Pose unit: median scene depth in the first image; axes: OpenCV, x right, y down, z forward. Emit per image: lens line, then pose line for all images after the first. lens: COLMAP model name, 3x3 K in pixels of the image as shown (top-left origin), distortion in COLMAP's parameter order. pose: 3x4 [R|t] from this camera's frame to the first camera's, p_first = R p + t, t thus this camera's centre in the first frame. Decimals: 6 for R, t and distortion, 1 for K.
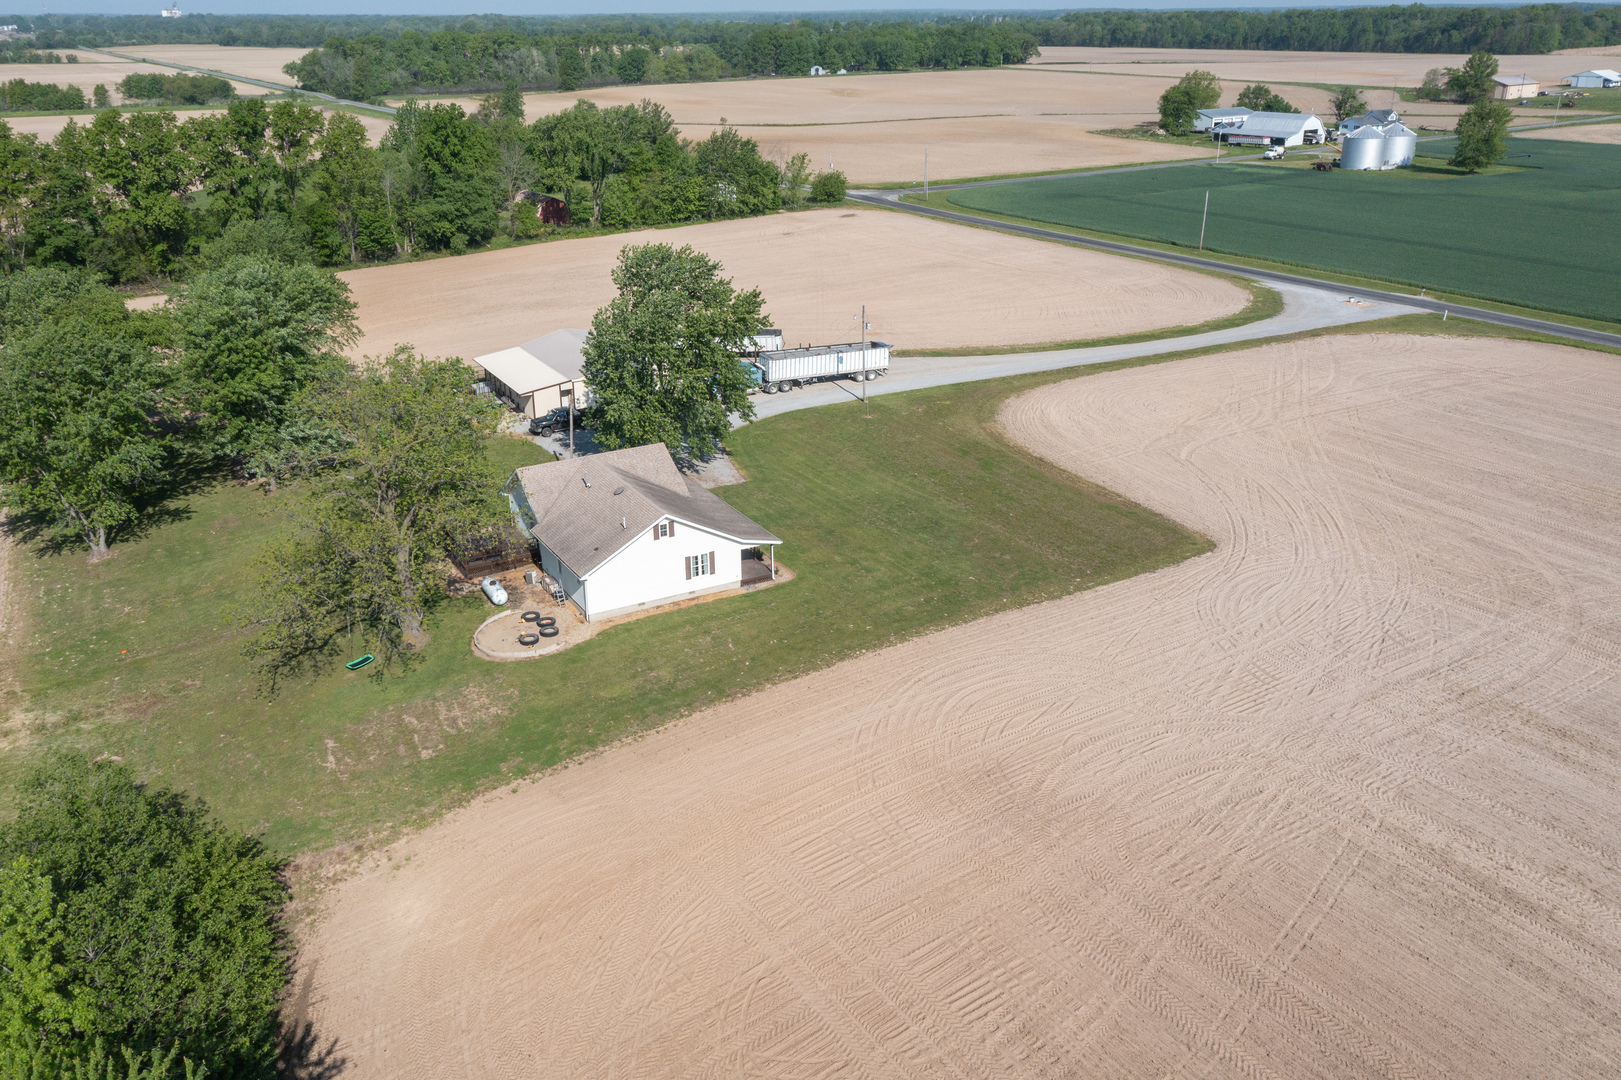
lens RADIAL K [[1292.2, 0, 813.9], [0, 1292.2, 542.5], [0, 0, 1]] dist [0.005559, 0.005745]
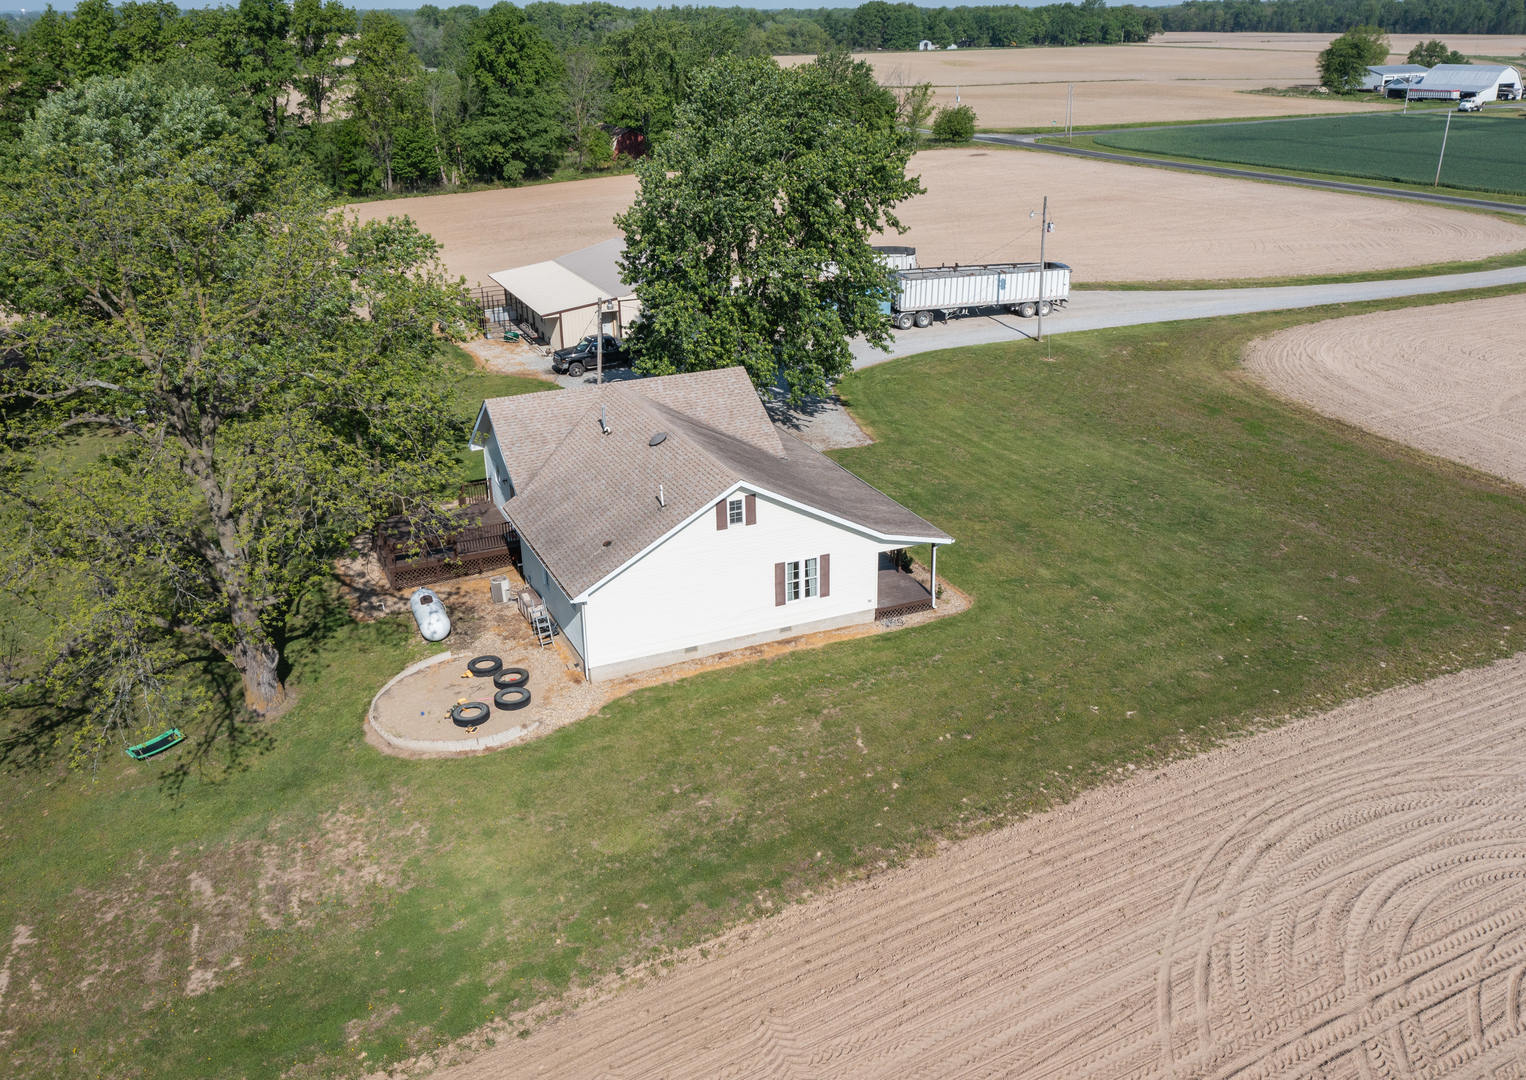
lens RADIAL K [[1334.7, 0, 760.8], [0, 1334.7, 537.5], [0, 0, 1]] dist [-0.047019, -0.003241]
pose [[0.993729, 0.028592, -0.108100, -0.034299], [-0.028950, 0.999579, -0.001743, 0.001244], [0.108004, 0.004861, 0.994139, 0.335043]]
